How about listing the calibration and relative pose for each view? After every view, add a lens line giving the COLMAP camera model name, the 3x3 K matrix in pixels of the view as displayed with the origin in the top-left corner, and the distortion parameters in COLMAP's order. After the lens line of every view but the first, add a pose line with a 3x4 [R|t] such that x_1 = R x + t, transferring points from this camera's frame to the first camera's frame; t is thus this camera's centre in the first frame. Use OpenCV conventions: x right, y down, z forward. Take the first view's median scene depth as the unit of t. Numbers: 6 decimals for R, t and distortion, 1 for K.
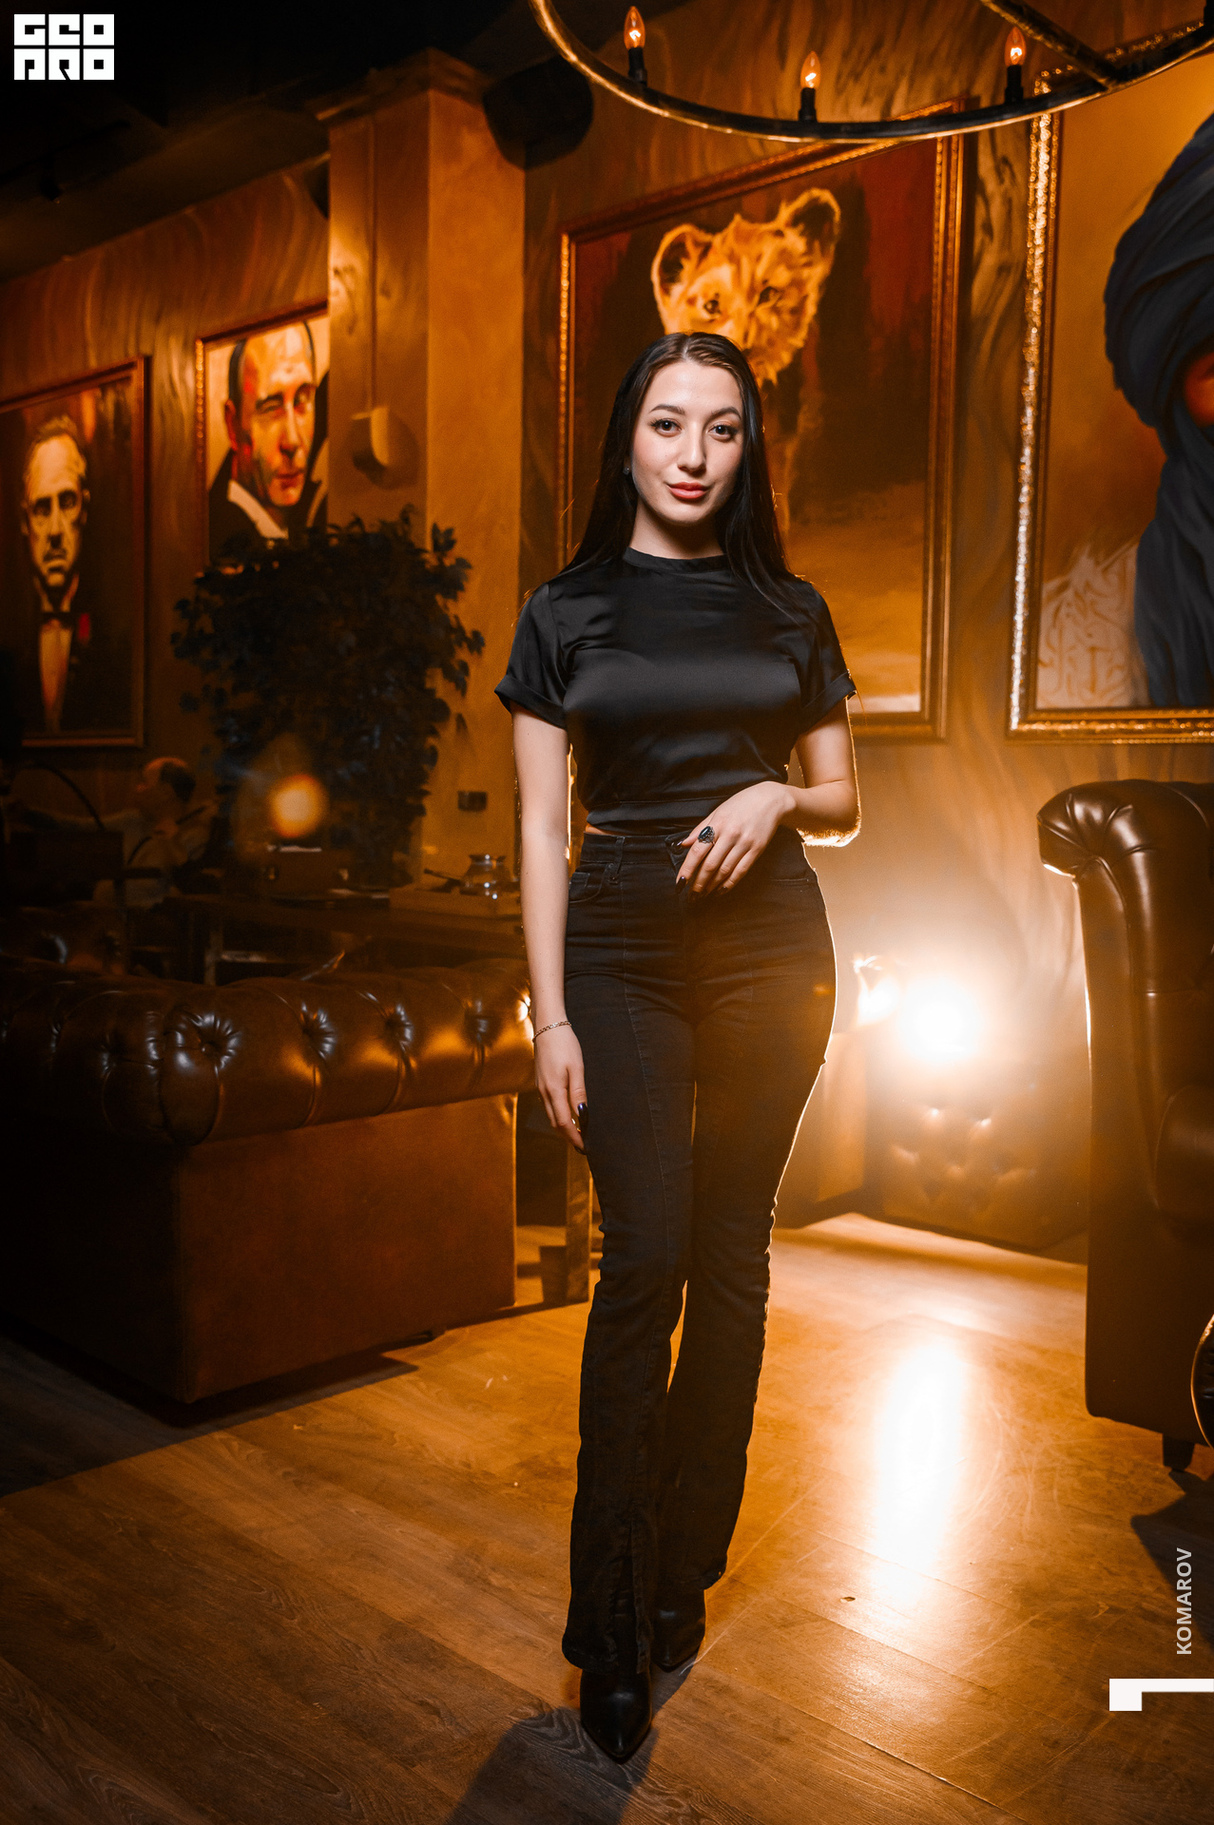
lens RADIAL K [[1607.5, 0, 607.0], [0, 1607.5, 912.5], [0, 0, 1]] dist [-0.000227, 0.025591]
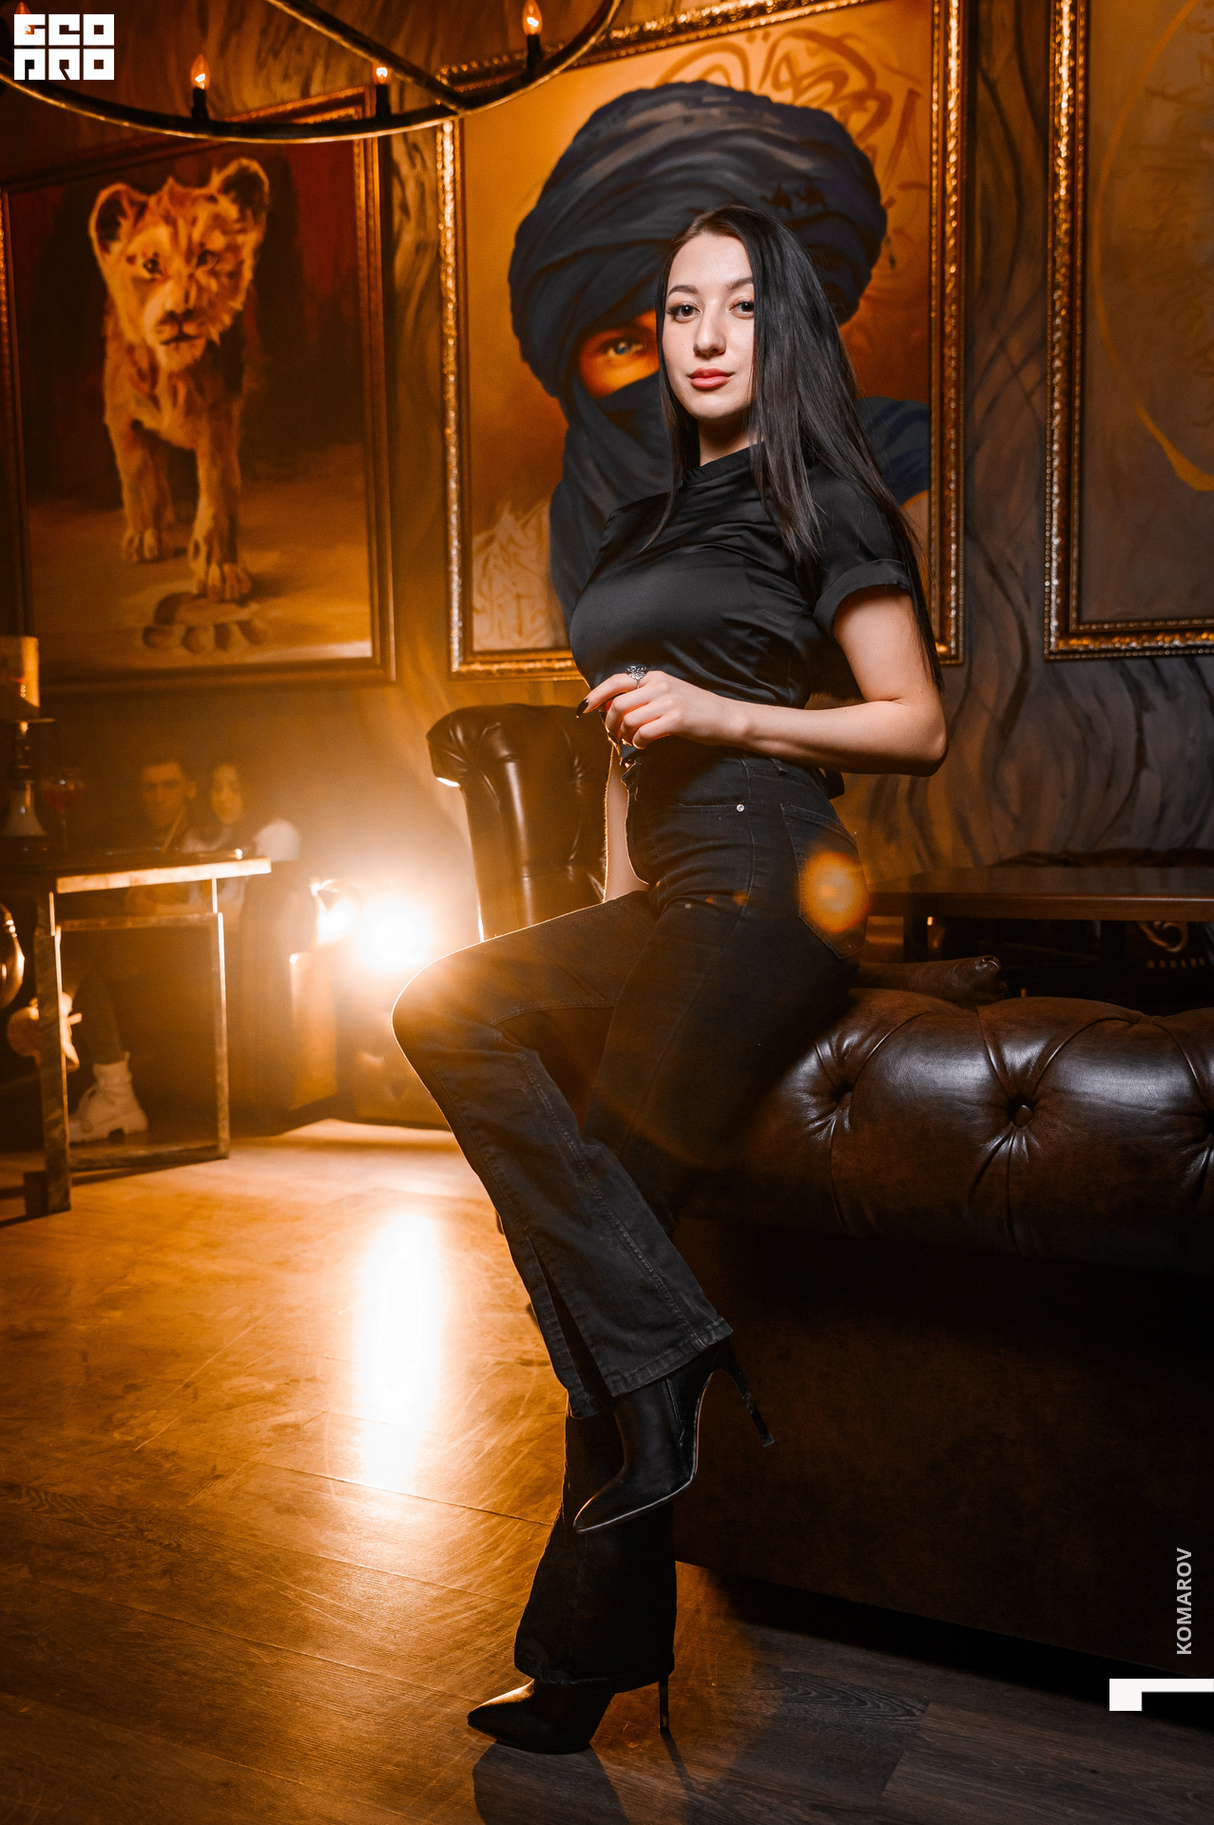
lens RADIAL K [[1671.0, 0, 607.0], [0, 1671.0, 912.5], [0, 0, 1]] dist [-0.013468, 0.050579]
pose [[0.959128, -0.063466, 0.275763, 0.027467], [0.057729, 0.997914, 0.028880, 0.023545], [-0.277020, -0.011780, 0.960792, -0.124201]]
